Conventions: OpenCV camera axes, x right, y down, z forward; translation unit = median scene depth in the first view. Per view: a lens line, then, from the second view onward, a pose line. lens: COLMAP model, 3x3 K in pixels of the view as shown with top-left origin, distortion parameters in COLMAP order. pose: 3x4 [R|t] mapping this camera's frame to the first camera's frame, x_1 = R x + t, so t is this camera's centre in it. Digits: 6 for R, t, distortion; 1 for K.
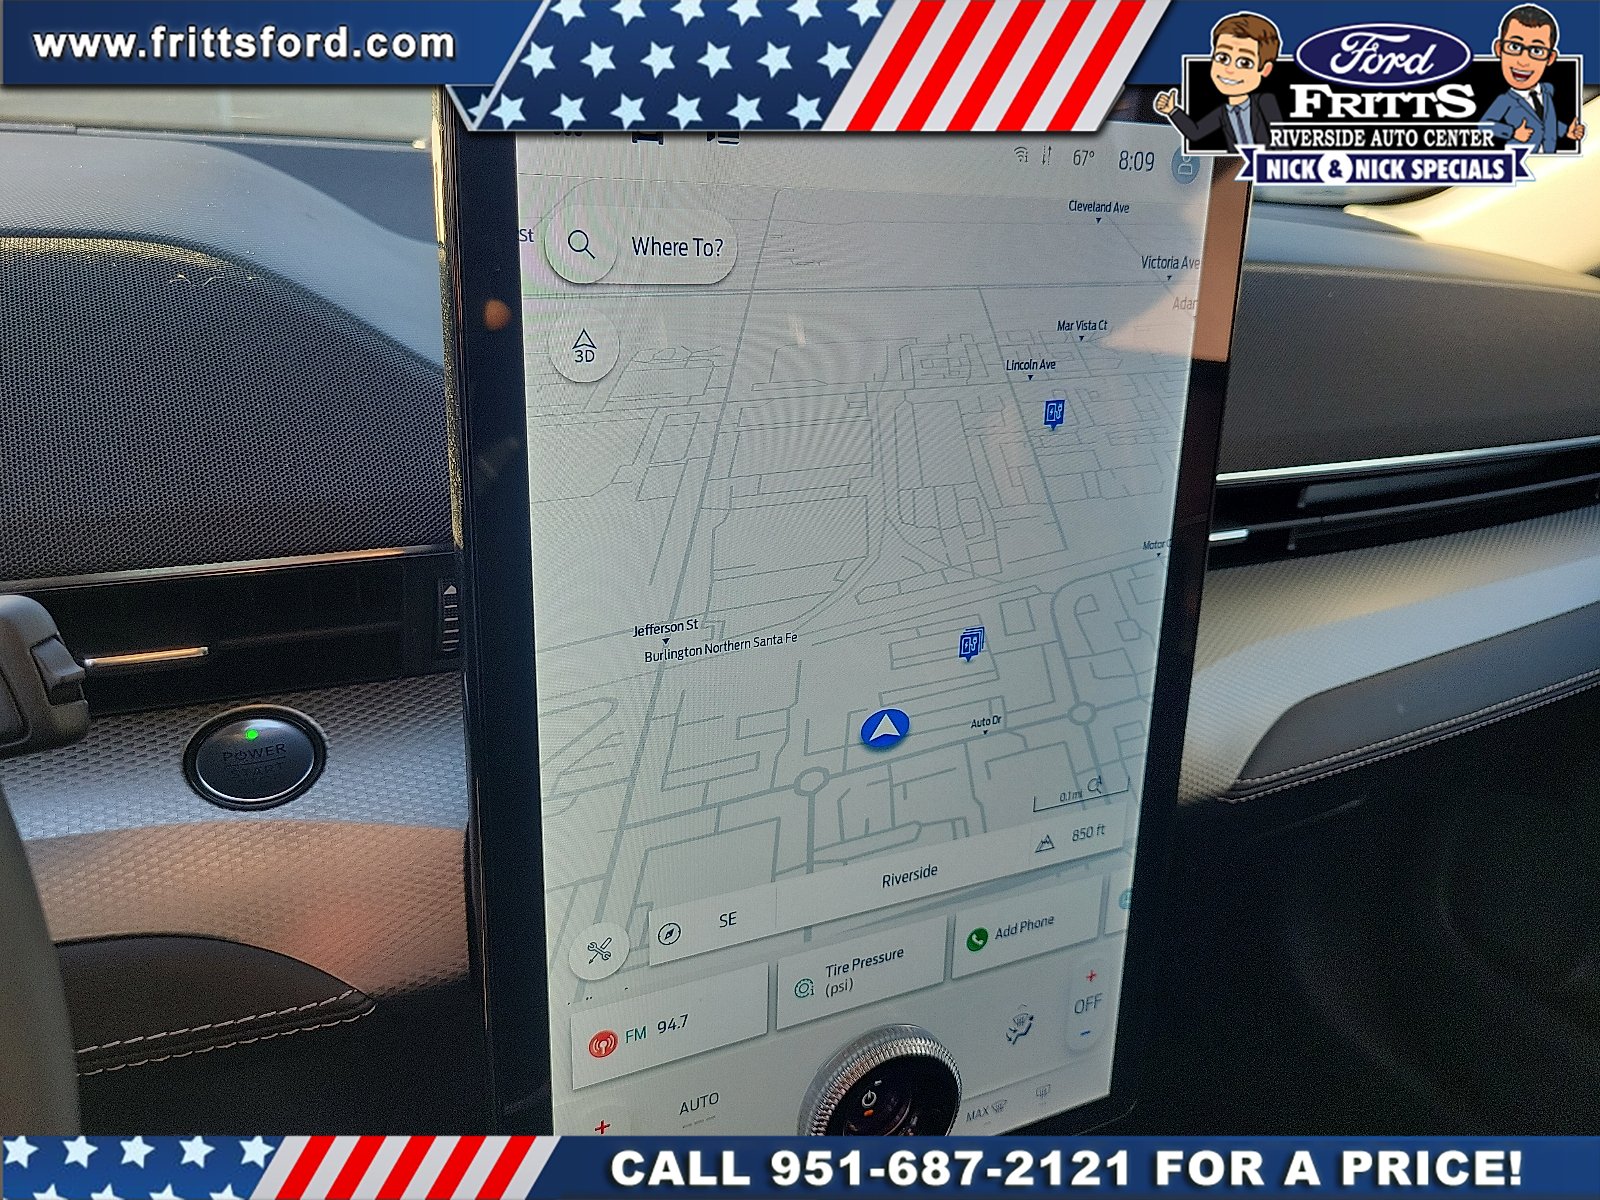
lens RADIAL K [[1230.4, 0, 799.5], [0, 1230.4, 600.7], [0, 0, 1]] dist [0.001149, 0.003812]
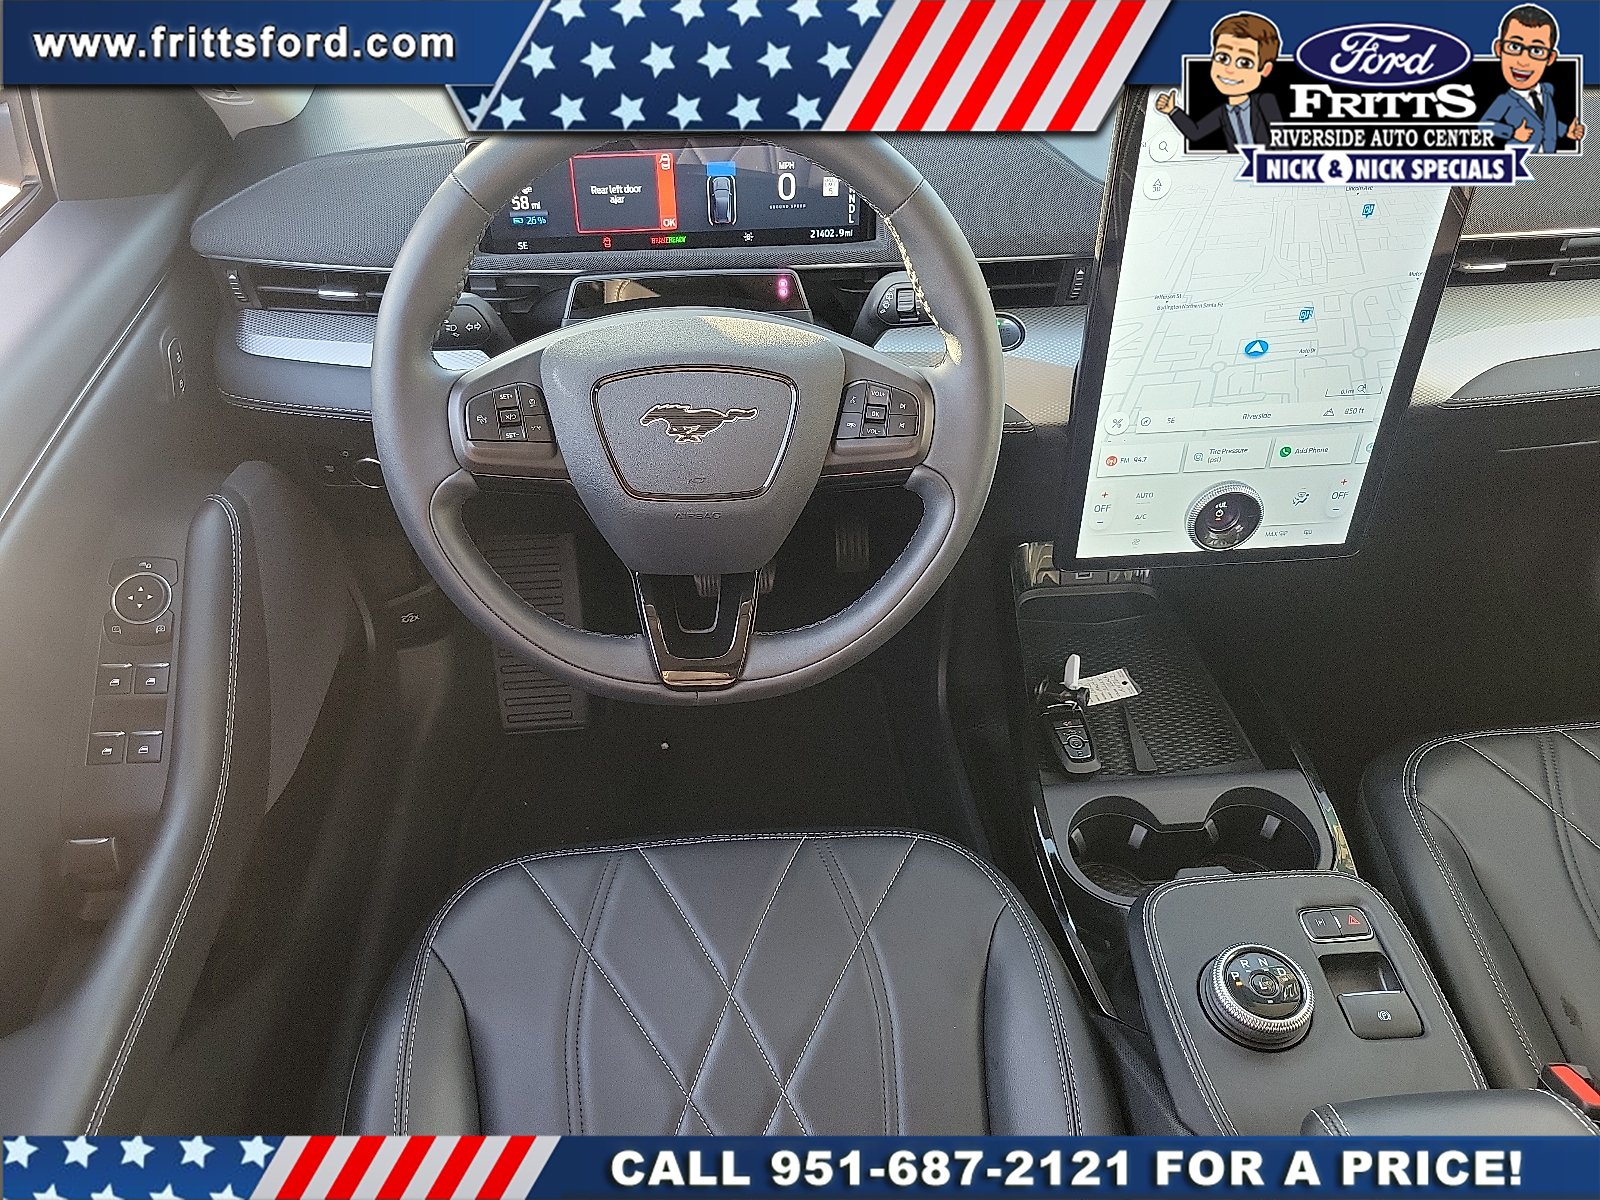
lens RADIAL K [[1230.4, 0, 799.7], [0, 1230.4, 602.4], [0, 0, 1]] dist [0.001149, 0.003812]
pose [[0.934720, 0.184795, -0.303562, 0.059030], [-0.075219, 0.937697, 0.339215, -0.167206], [0.347335, -0.294237, 0.890384, -1.488158]]
